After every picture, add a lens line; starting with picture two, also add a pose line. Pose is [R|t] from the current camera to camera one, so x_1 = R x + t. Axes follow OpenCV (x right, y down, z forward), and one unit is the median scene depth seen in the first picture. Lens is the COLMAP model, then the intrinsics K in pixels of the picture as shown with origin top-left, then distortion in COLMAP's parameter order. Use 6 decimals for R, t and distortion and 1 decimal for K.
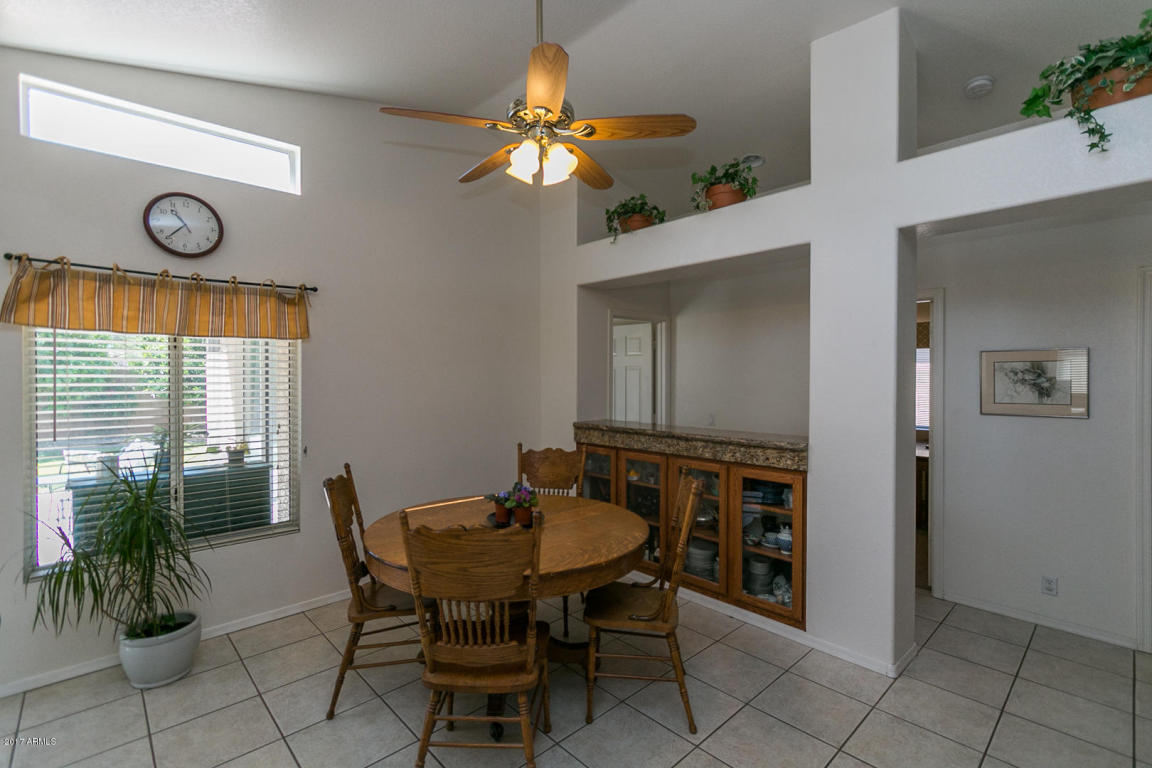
lens RADIAL K [[528.7, 0, 578.7], [0, 528.7, 377.0], [0, 0, 1]] dist [0.003128, -0.002434]
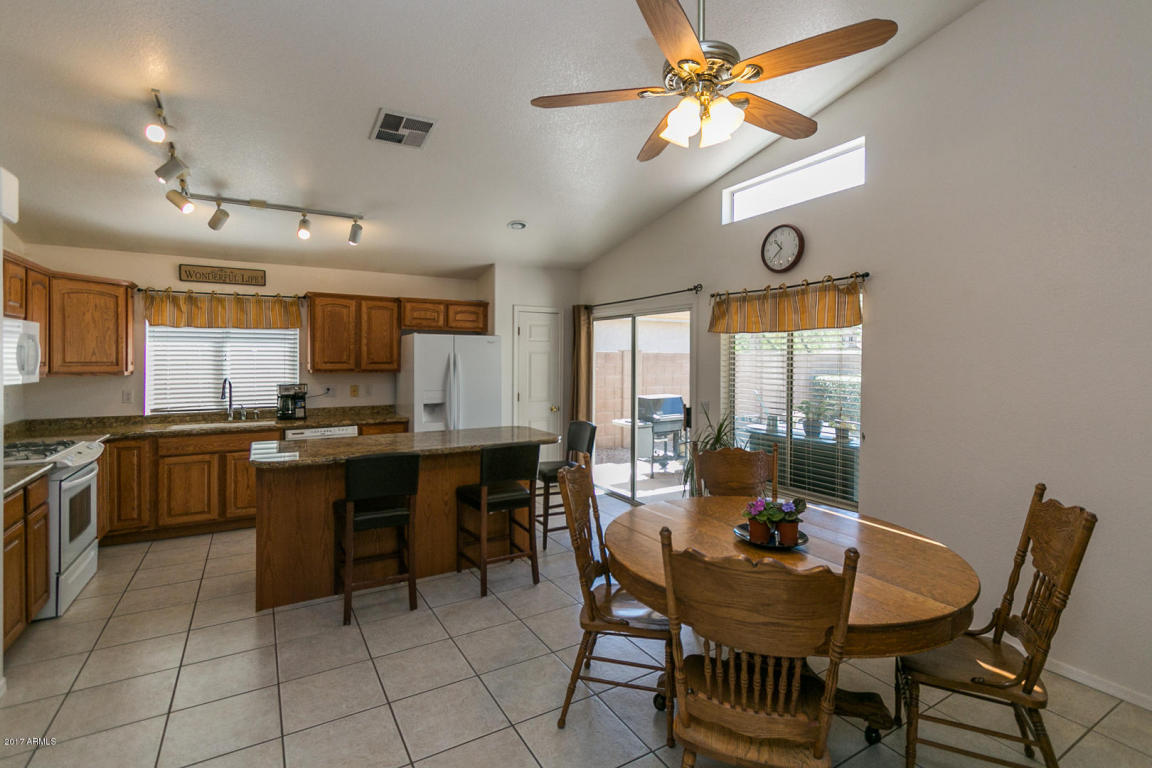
lens RADIAL K [[528.7, 0, 574.5], [0, 528.7, 362.1], [0, 0, 1]] dist [0.003128, -0.002434]
pose [[-0.219584, 0.002892, -0.975589, 0.606498], [-0.008448, 0.999952, 0.004866, -0.002951], [0.975557, 0.009310, -0.219549, 0.711760]]
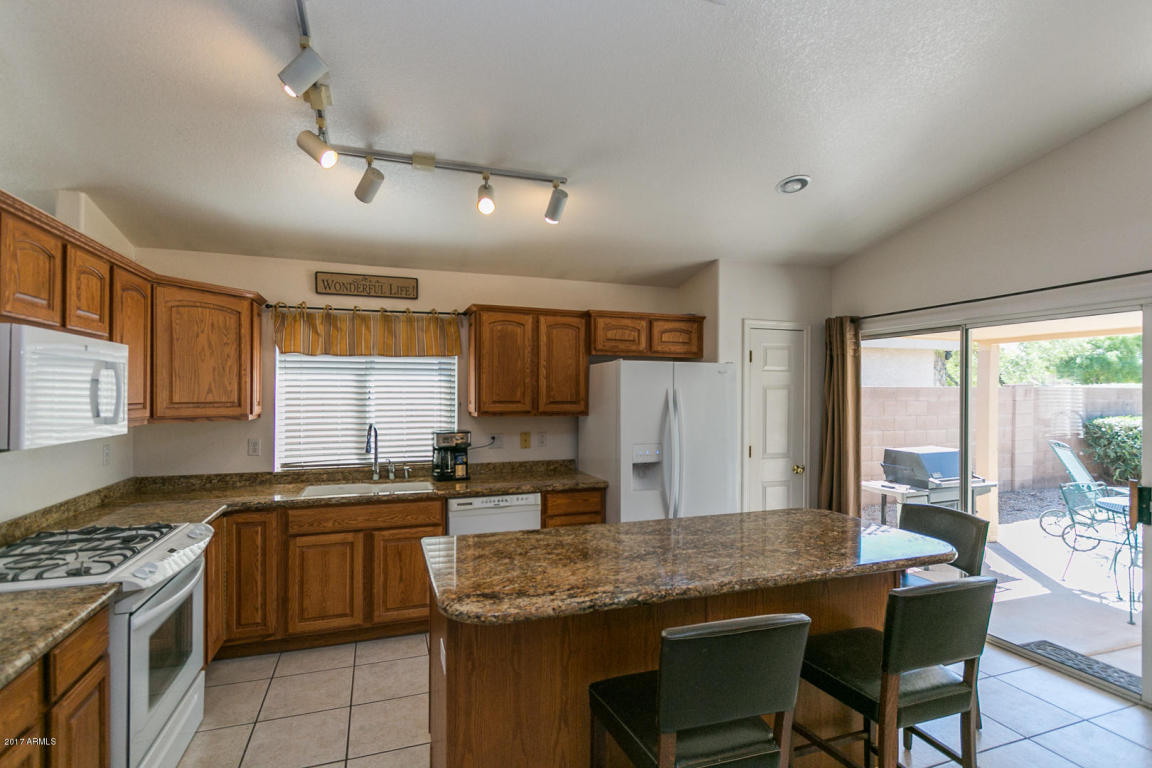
lens RADIAL K [[528.7, 0, 567.7], [0, 528.7, 392.9], [0, 0, 1]] dist [0.003128, -0.002434]
pose [[-0.404601, -0.003982, -0.914485, 0.188472], [-0.007669, 0.999970, -0.000961, -0.007832], [0.914461, 0.006624, -0.404619, 0.222186]]
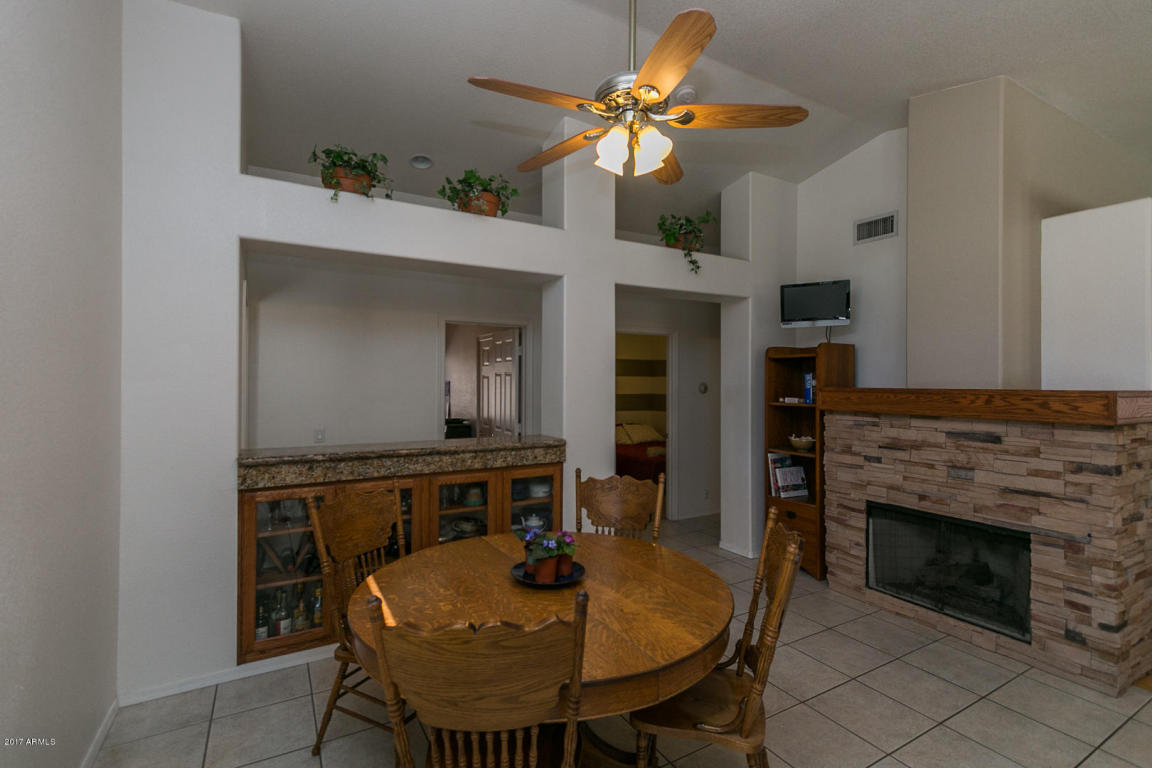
lens RADIAL K [[528.7, 0, 576.1], [0, 528.7, 374.6], [0, 0, 1]] dist [0.003128, -0.002434]
pose [[0.230211, 0.012103, 0.973066, -0.709406], [-0.006602, 0.999919, -0.010875, -0.010305], [-0.973118, -0.003921, 0.230272, 0.641689]]
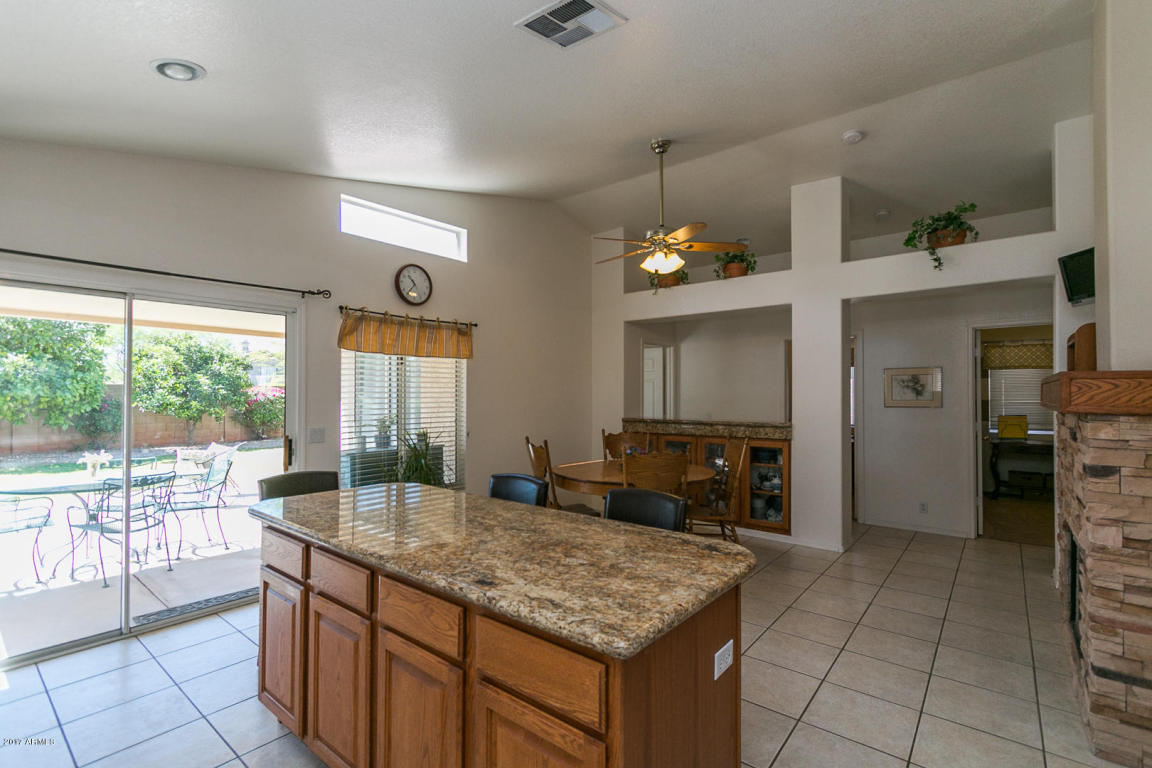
lens RADIAL K [[528.7, 0, 581.2], [0, 528.7, 384.6], [0, 0, 1]] dist [0.003128, -0.002434]
pose [[0.990652, 0.000727, 0.136411, -0.426993], [0.001694, 0.999843, -0.017630, 0.029858], [-0.136402, 0.017696, 0.990496, -0.536049]]
